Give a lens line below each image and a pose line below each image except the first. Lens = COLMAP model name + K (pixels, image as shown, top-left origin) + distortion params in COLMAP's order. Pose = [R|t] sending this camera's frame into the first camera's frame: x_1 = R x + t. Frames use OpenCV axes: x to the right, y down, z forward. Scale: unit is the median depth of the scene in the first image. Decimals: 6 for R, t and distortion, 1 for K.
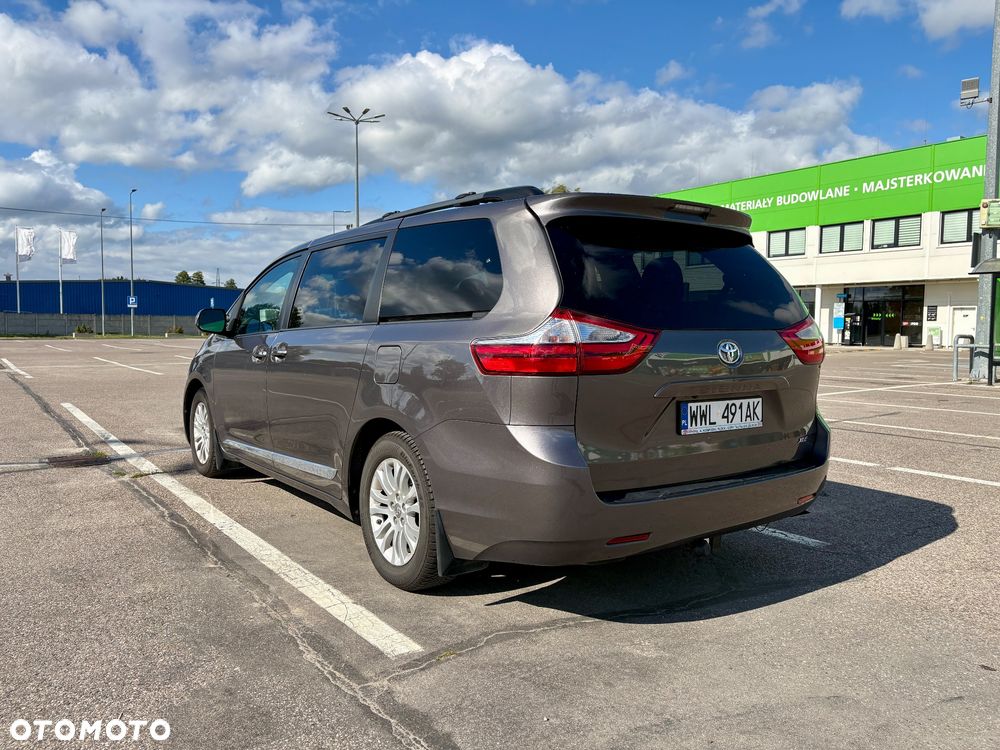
lens RADIAL K [[765.2, 0, 502.2], [0, 765.2, 378.8], [0, 0, 1]] dist [0.024451, 0.004509]
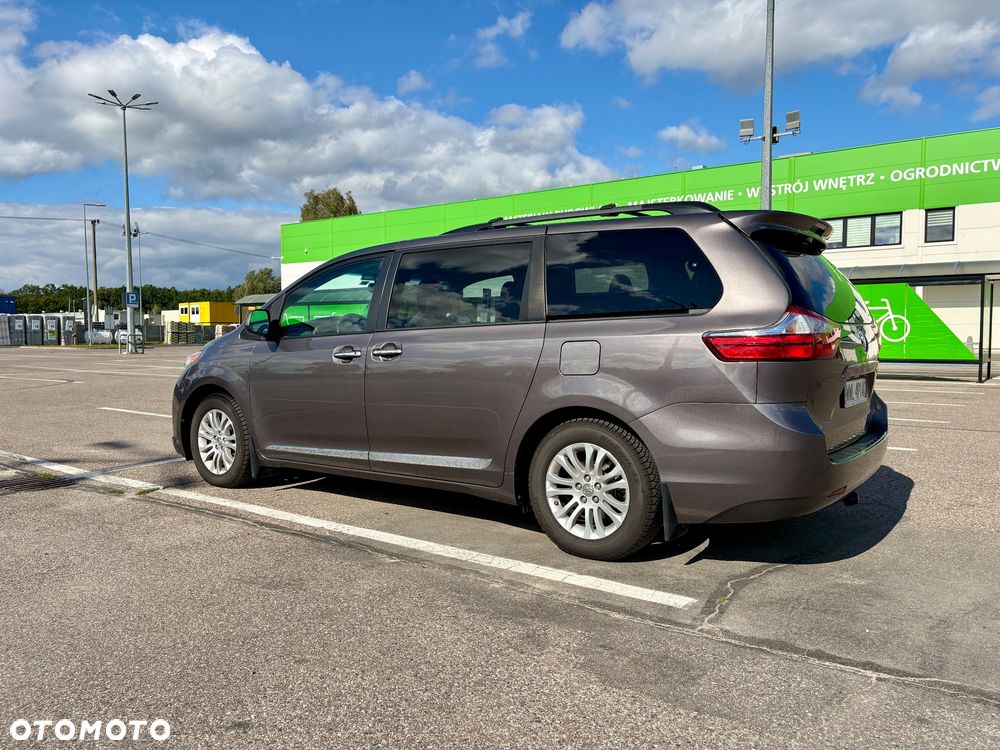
lens RADIAL K [[759.7, 0, 509.8], [0, 759.7, 377.5], [0, 0, 1]] dist [0.032530, -0.014656]
pose [[0.949444, -0.026479, 0.312818, -0.613495], [0.029375, 0.999558, -0.004546, 0.011972], [-0.312559, 0.013506, 0.949802, -0.008666]]
